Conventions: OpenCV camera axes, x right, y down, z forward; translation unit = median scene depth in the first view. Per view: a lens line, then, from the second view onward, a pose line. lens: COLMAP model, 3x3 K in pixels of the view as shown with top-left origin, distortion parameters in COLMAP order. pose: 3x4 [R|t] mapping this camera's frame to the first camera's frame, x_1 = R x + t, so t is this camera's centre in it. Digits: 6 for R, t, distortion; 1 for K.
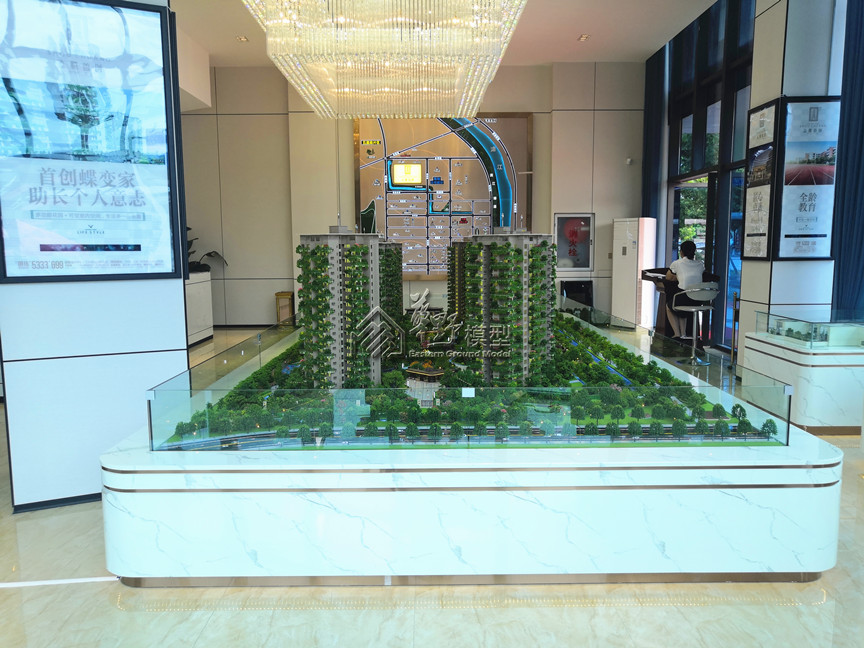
lens RADIAL K [[677.9, 0, 438.1], [0, 677.9, 330.0], [0, 0, 1]] dist [-0.011226, 0.052429]
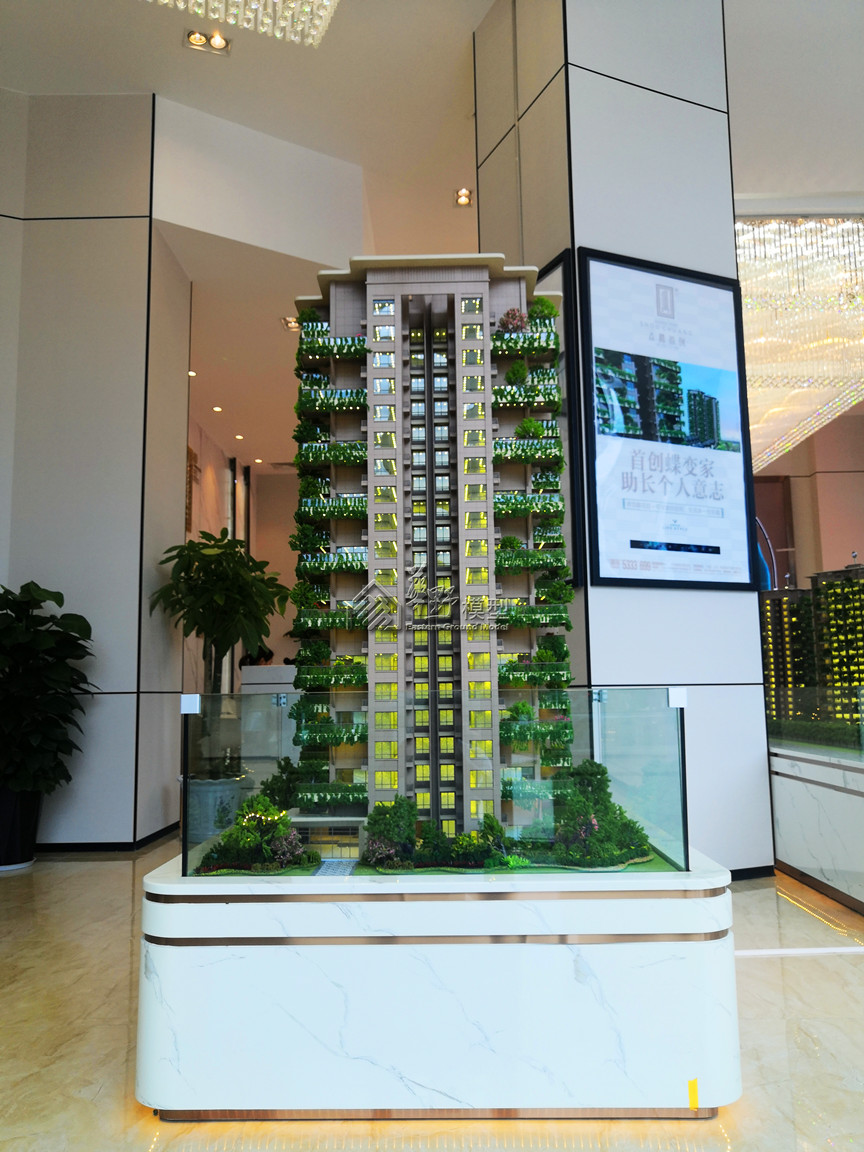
lens RADIAL K [[903.8, 0, 429.2], [0, 903.8, 569.8], [0, 0, 1]] dist [-0.011226, 0.052429]
pose [[0.999808, -0.008831, -0.017501, -0.317659], [0.003965, 0.965434, -0.260619, 0.072975], [0.019198, 0.260499, 0.965283, -0.009059]]
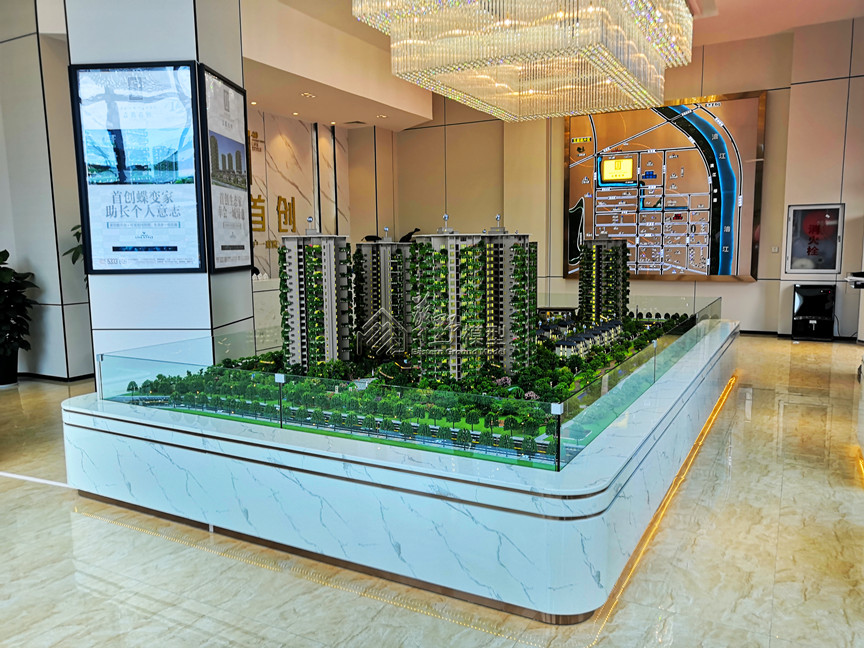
lens RADIAL K [[677.9, 0, 437.5], [0, 677.9, 327.6], [0, 0, 1]] dist [-0.011226, 0.052429]
pose [[0.872190, 0.056504, -0.485894, 0.265384], [-0.056322, 0.998300, 0.014991, -0.007477], [0.485915, 0.014291, 0.873889, 0.045953]]
